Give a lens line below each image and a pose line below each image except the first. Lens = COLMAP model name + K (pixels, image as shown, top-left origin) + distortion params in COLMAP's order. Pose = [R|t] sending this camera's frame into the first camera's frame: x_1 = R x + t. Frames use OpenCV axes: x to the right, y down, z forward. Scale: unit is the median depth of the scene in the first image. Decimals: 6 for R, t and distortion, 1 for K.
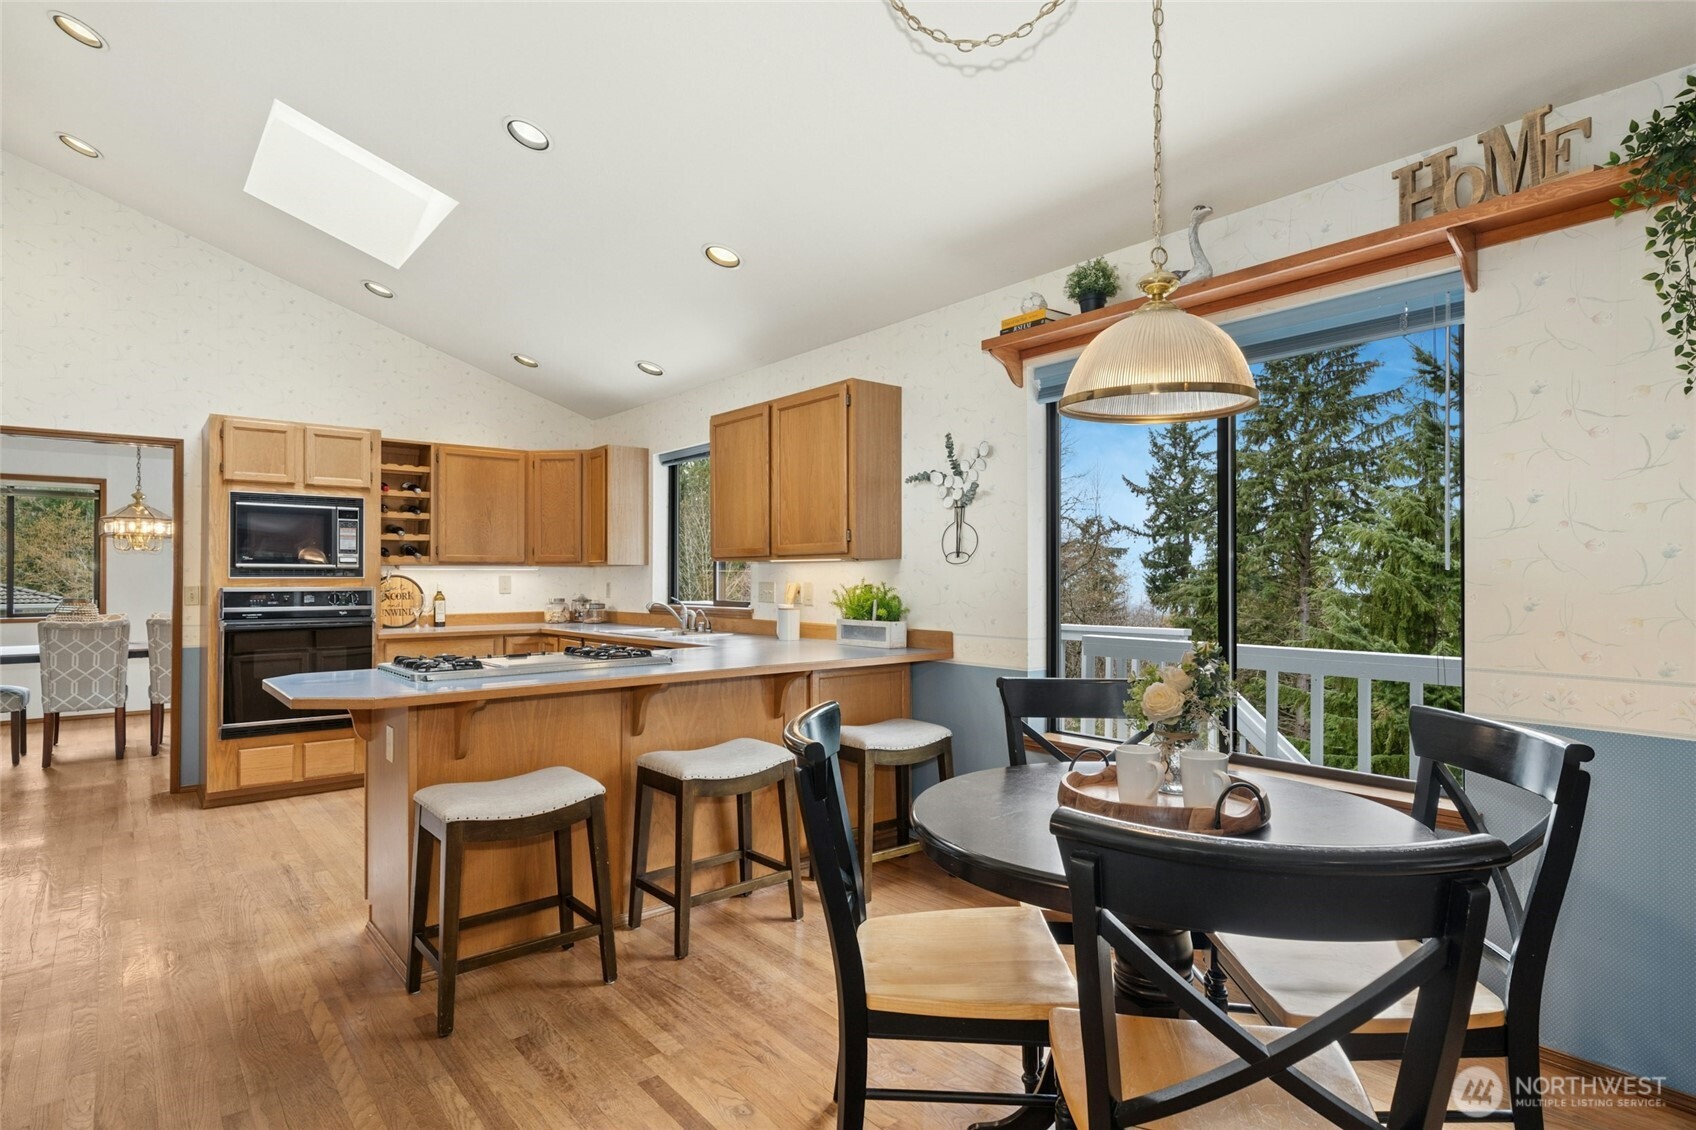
lens RADIAL K [[877.7, 0, 840.4], [0, 877.7, 575.3], [0, 0, 1]] dist [-0.005664, -0.000505]
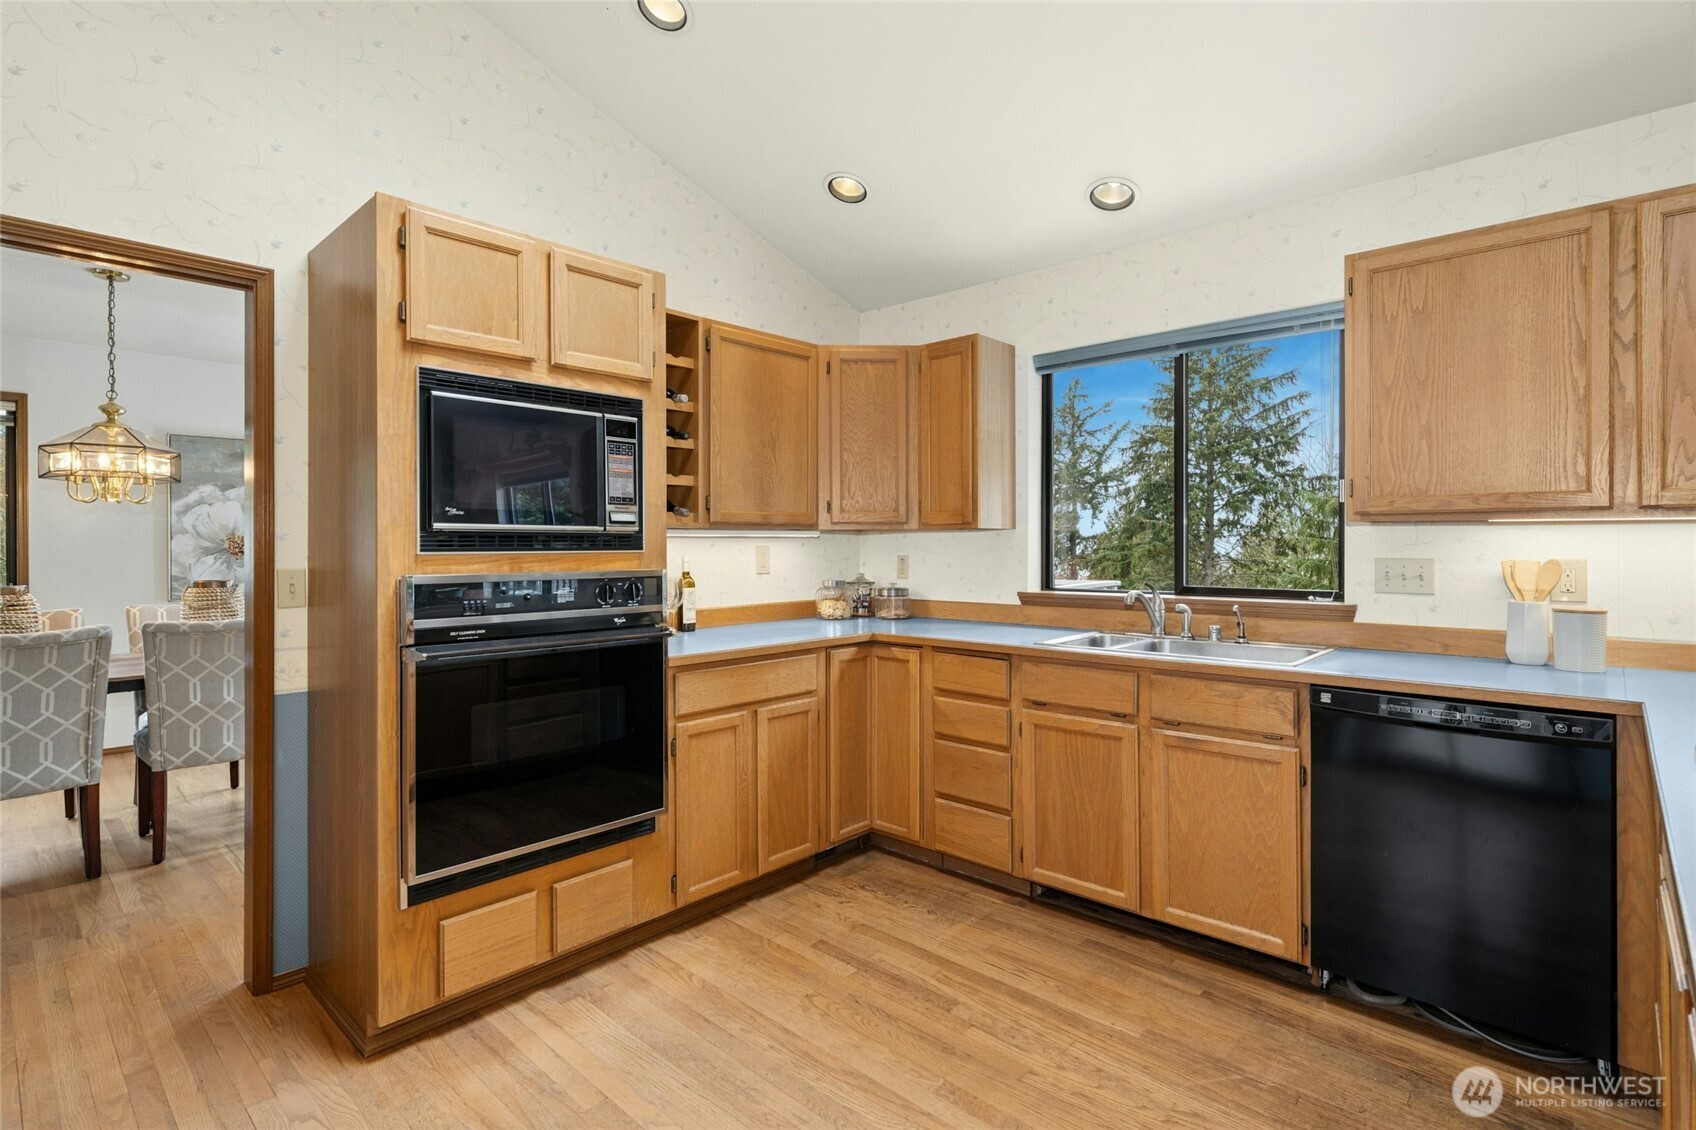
lens RADIAL K [[816.6, 0, 848.2], [0, 816.6, 548.6], [0, 0, 1]] dist [-0.002889, -0.000626]
pose [[0.991516, -0.001165, 0.129982, -0.437091], [-0.000001, 0.999960, 0.008964, -0.002911], [-0.129988, -0.008888, 0.991476, 0.448584]]
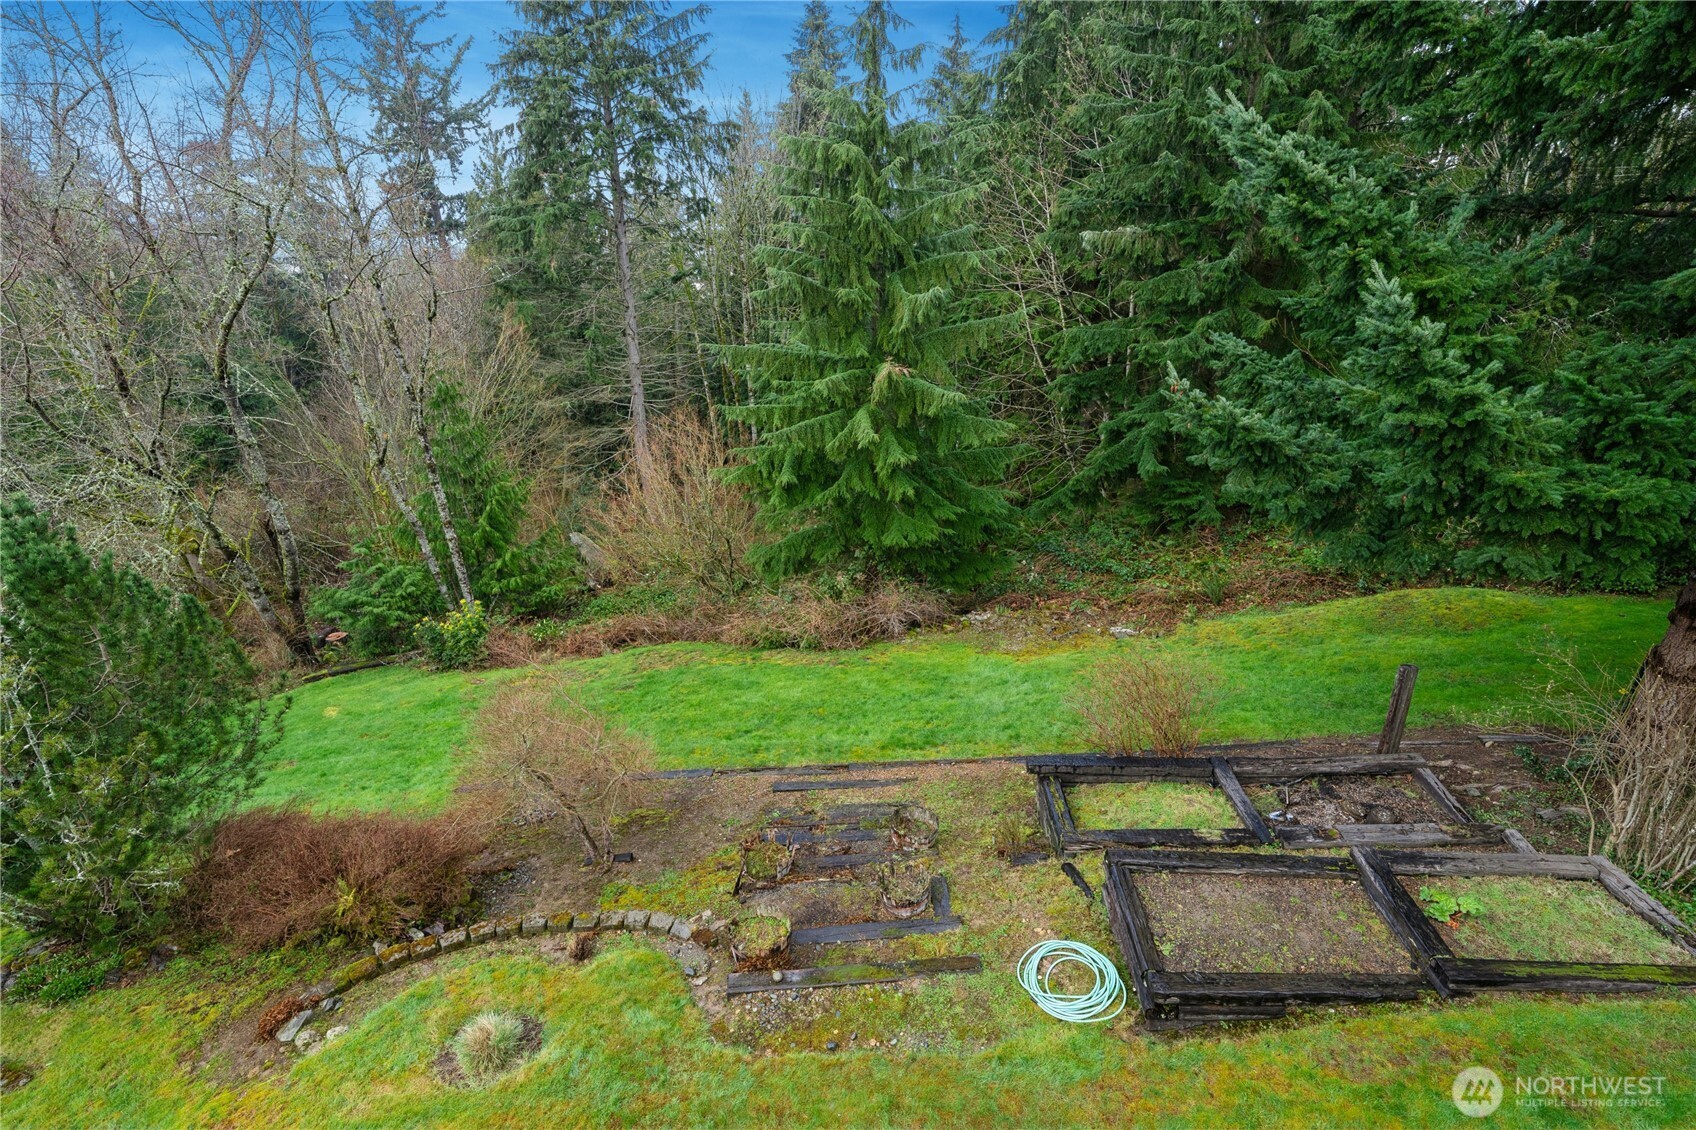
lens RADIAL K [[782.6, 0, 854.2], [0, 782.6, 572.9], [0, 0, 1]] dist [-0.002353, 0.000435]
pose [[0.649805, -0.328060, 0.685661, -0.048878], [0.003058, 0.903186, 0.429238, 0.002375], [-0.760095, -0.276824, 0.587898, 2.018146]]
